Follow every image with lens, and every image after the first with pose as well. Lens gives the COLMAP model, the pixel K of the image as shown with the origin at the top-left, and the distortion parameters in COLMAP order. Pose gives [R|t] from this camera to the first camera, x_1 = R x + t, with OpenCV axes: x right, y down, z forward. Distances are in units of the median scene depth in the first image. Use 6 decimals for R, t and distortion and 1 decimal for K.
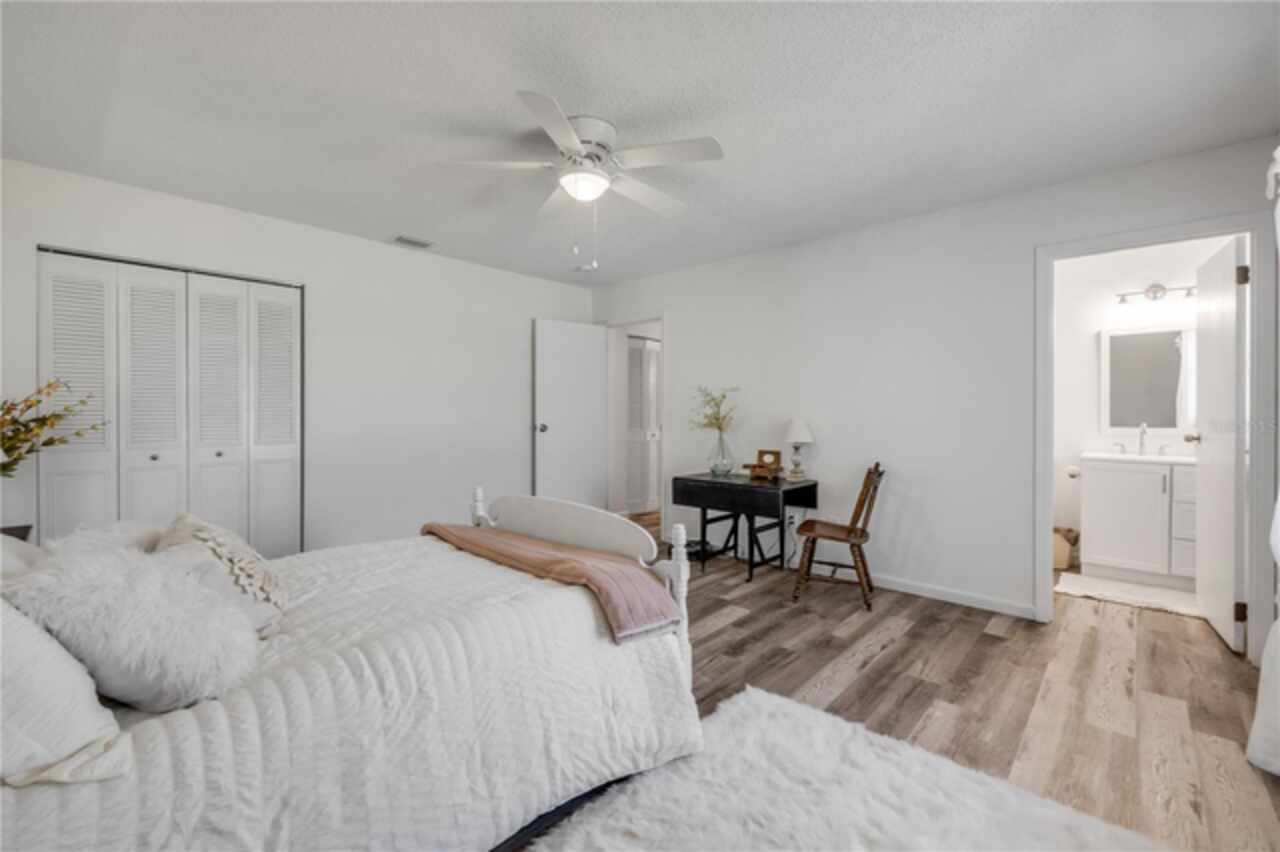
lens RADIAL K [[543.4, 0, 641.9], [0, 543.4, 417.3], [0, 0, 1]] dist [0.001317, 0.000486]
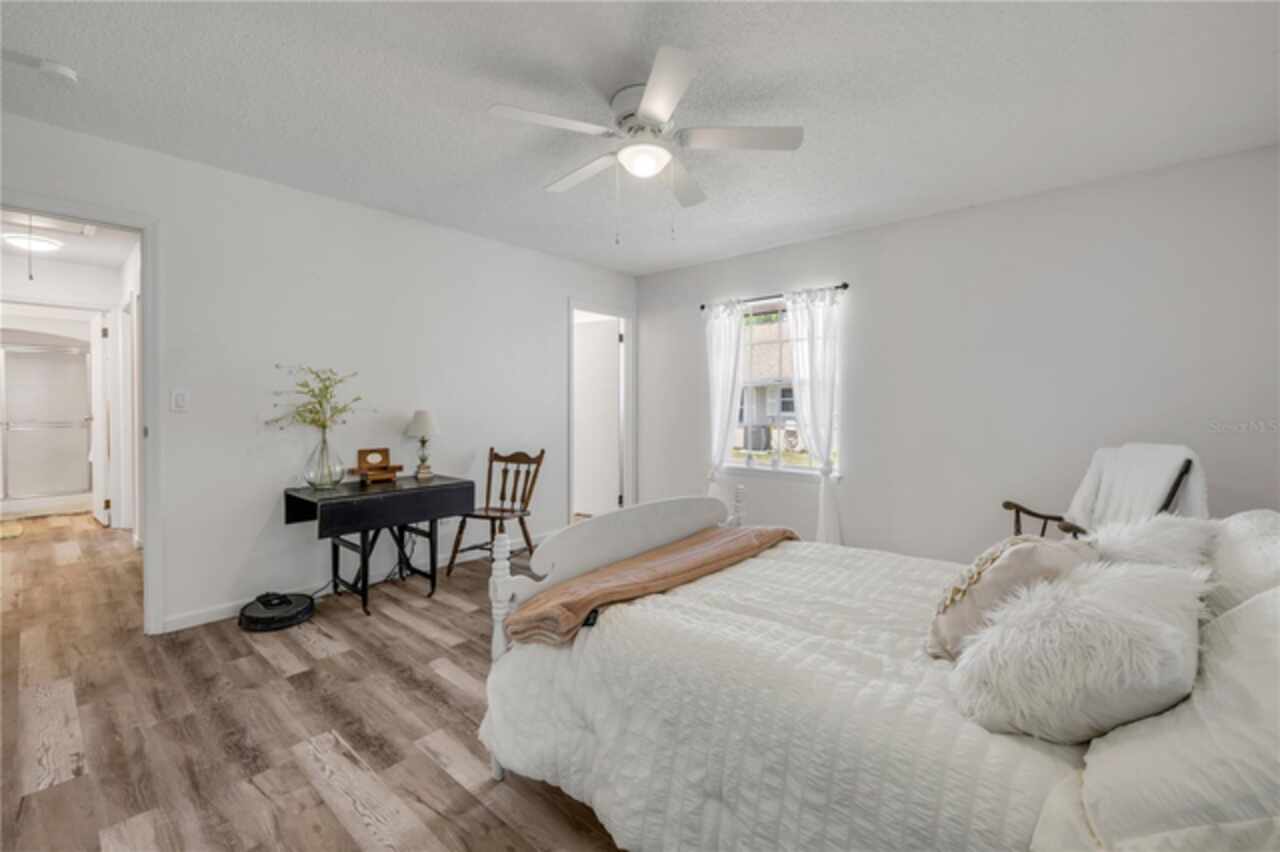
lens RADIAL K [[543.4, 0, 641.9], [0, 543.4, 417.3], [0, 0, 1]] dist [0.001317, 0.000486]
pose [[-0.025710, -0.024843, 0.999361, -0.917600], [0.002163, 0.999687, 0.024907, -0.012387], [-0.999667, 0.002802, -0.025648, 0.898395]]
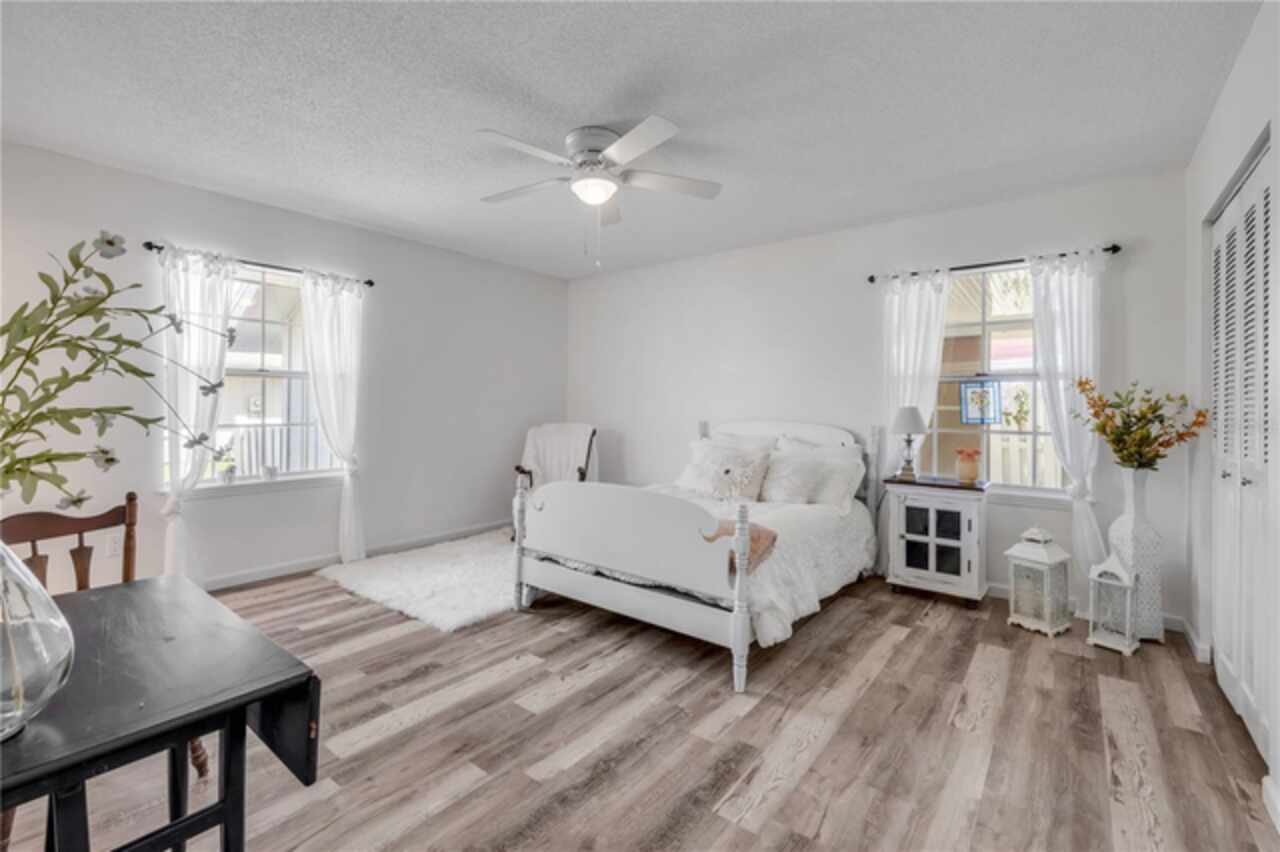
lens RADIAL K [[543.4, 0, 641.9], [0, 543.4, 417.3], [0, 0, 1]] dist [0.001317, 0.000486]
pose [[-0.996387, -0.013246, -0.083894, -0.097758], [-0.015119, 0.999649, 0.021734, -0.009766], [0.083576, 0.022924, -0.996238, 1.816215]]
